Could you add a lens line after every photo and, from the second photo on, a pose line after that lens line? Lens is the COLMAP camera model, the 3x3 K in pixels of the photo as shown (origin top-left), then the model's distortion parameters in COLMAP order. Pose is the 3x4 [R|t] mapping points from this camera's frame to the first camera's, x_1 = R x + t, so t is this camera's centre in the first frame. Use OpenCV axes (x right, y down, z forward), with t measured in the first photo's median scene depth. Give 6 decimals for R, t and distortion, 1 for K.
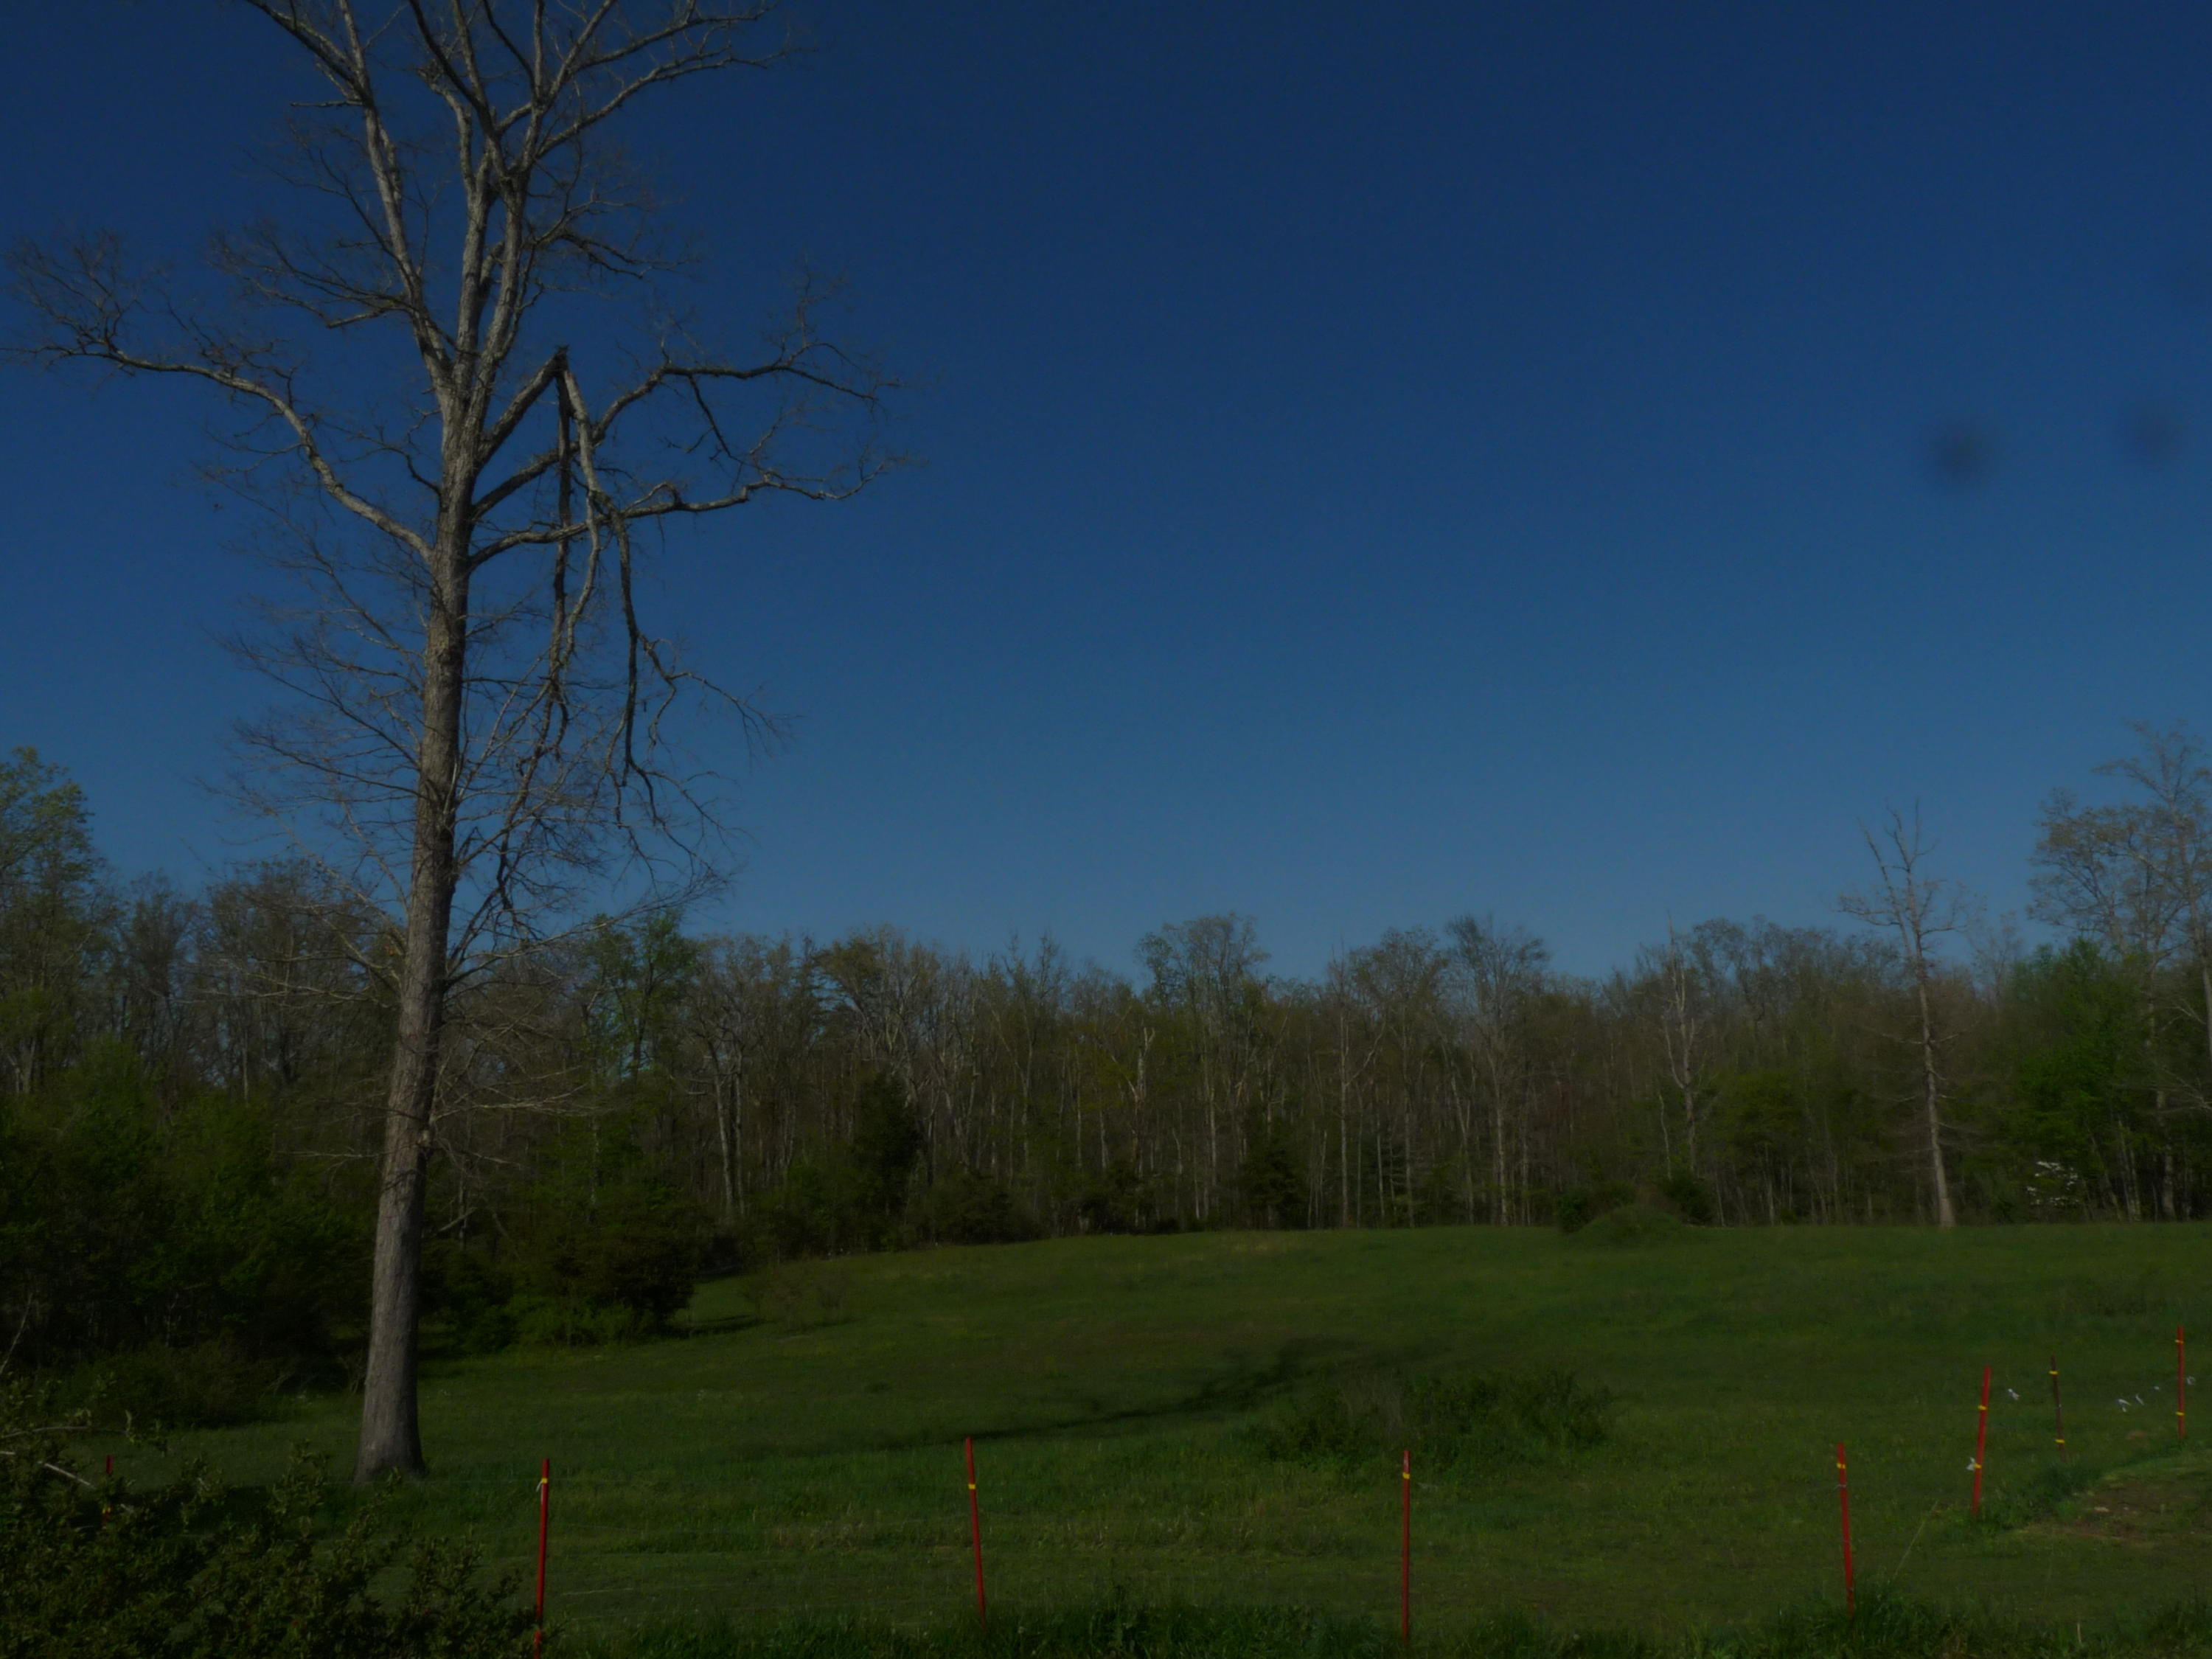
lens RADIAL K [[1766.8, 0, 1104.5], [0, 1766.8, 828.8], [0, 0, 1]] dist [-0.007791, -0.025097]
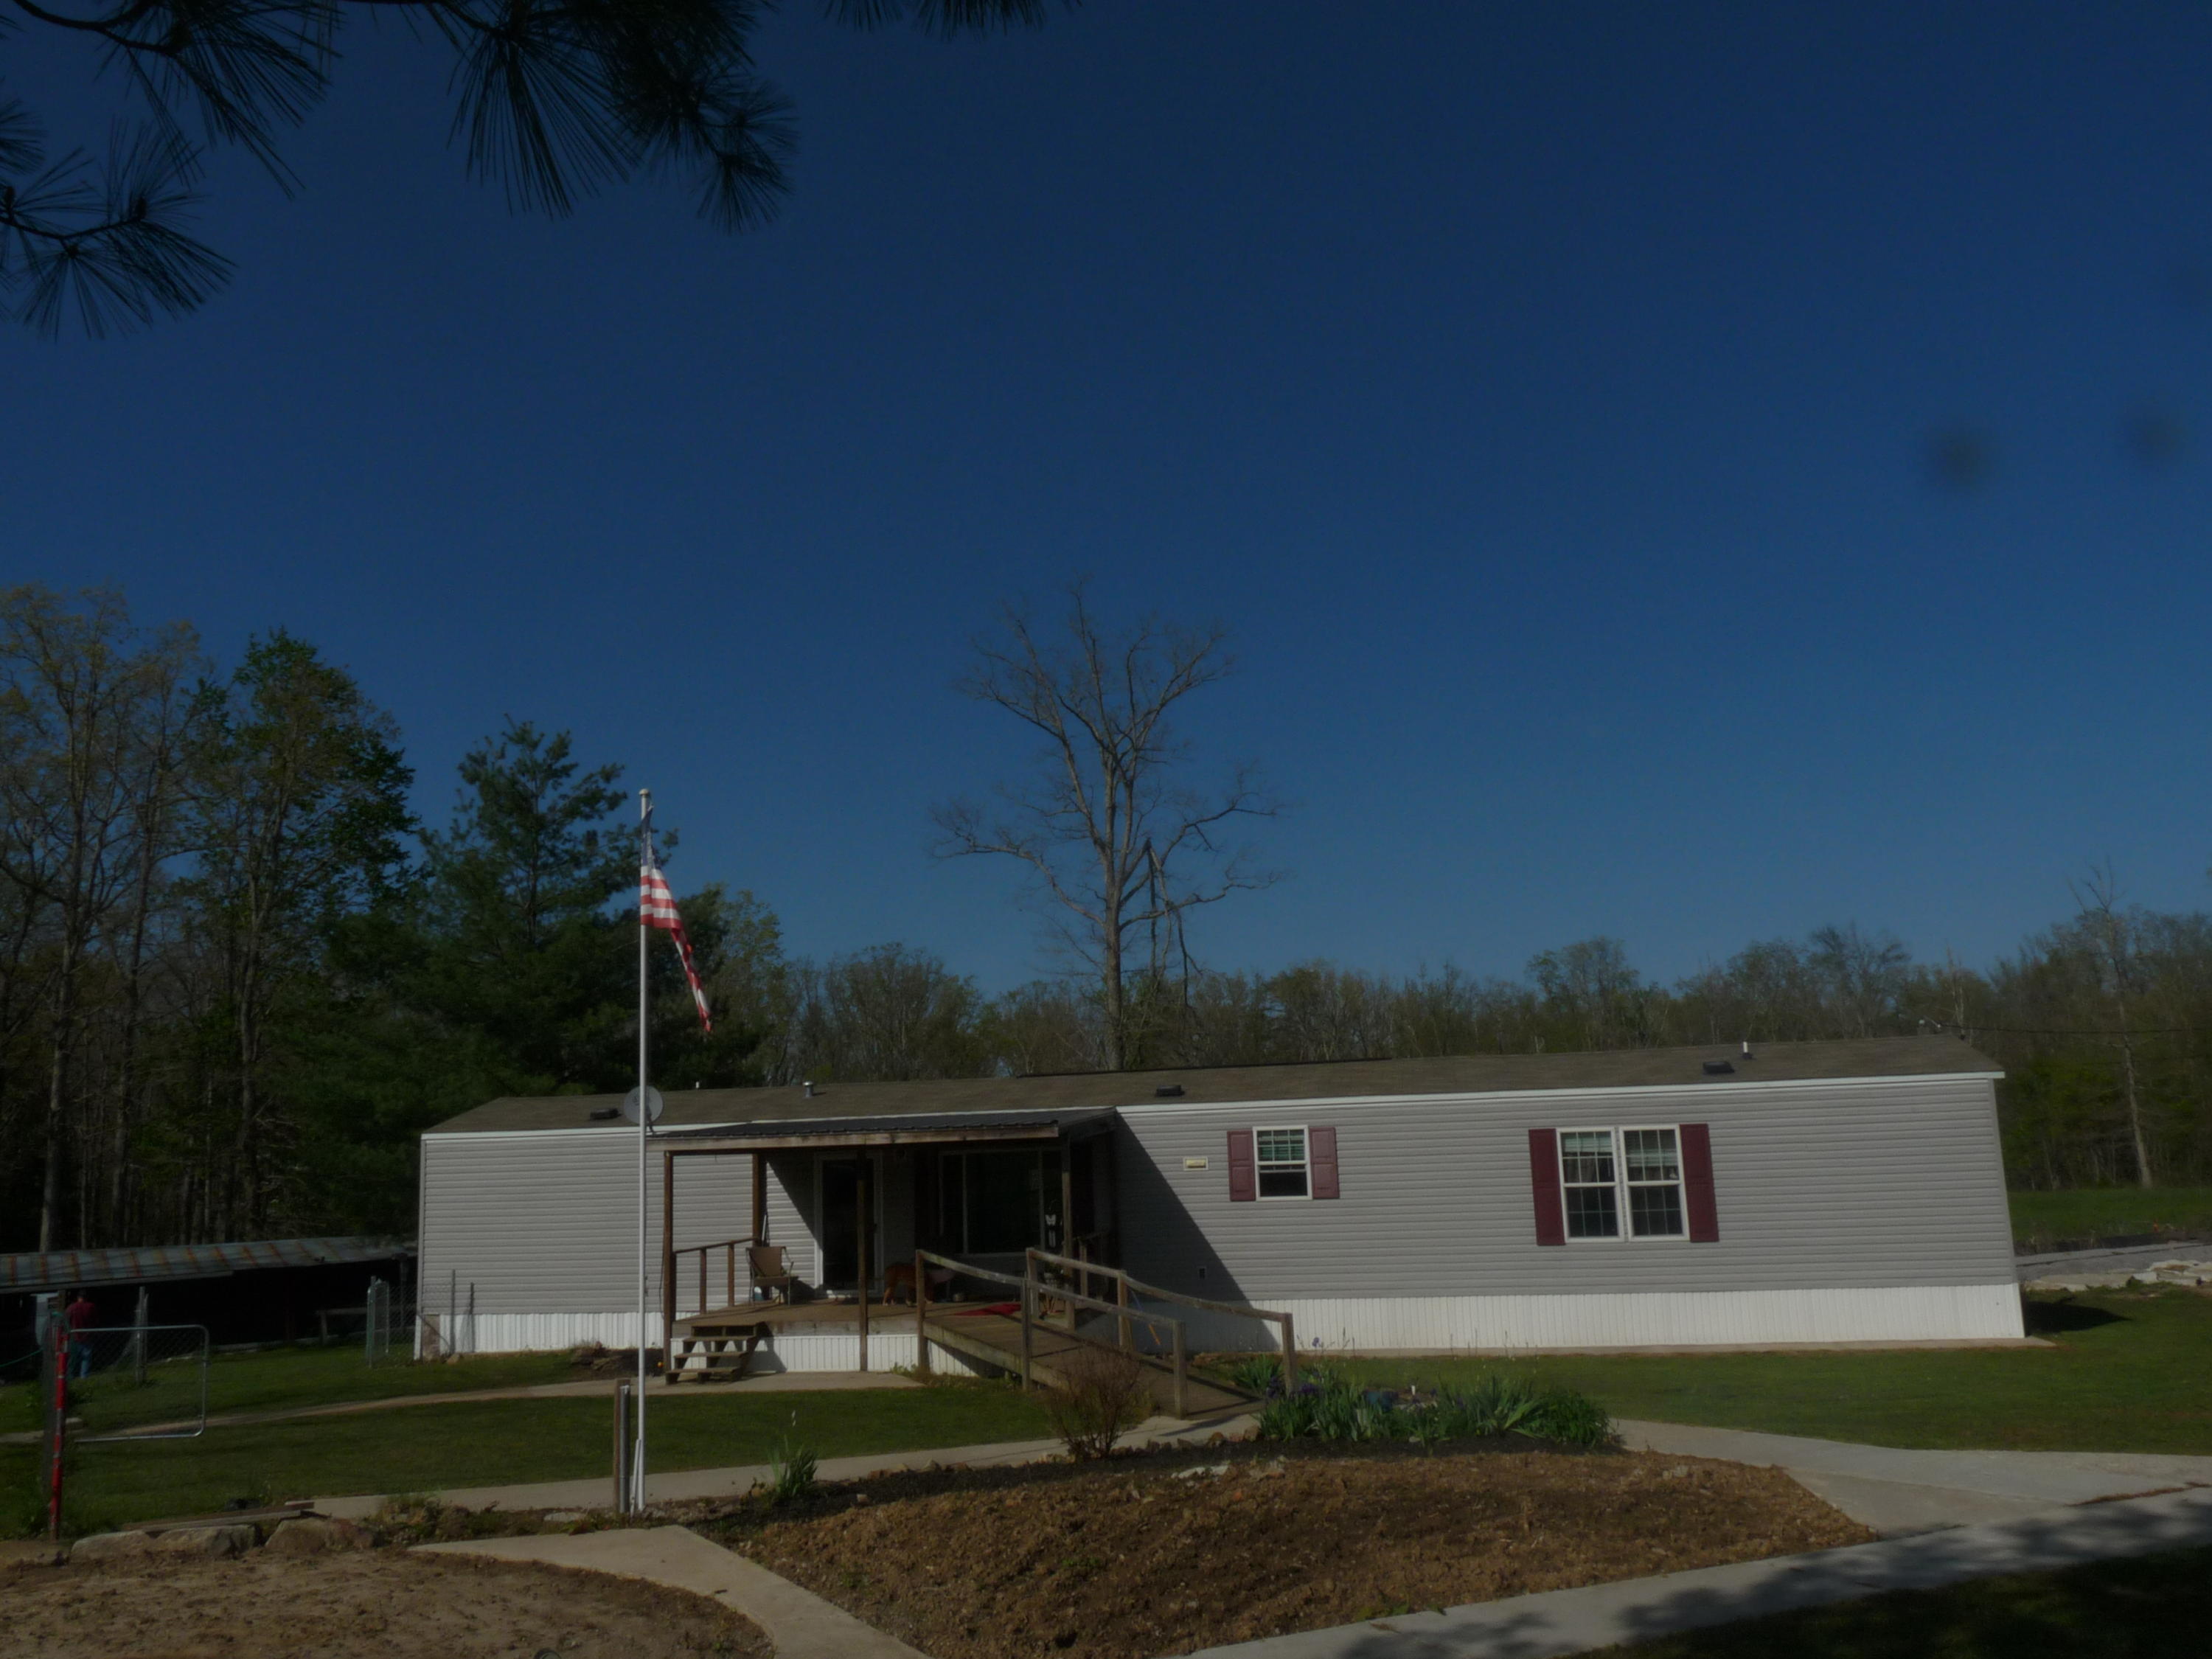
lens RADIAL K [[1766.8, 0, 1112.1], [0, 1766.8, 839.3], [0, 0, 1]] dist [-0.007791, -0.025097]
pose [[0.968359, -0.057372, -0.242879, 0.040930], [0.060889, 0.998120, 0.006992, -0.046395], [0.242021, -0.021559, 0.970031, -0.233517]]
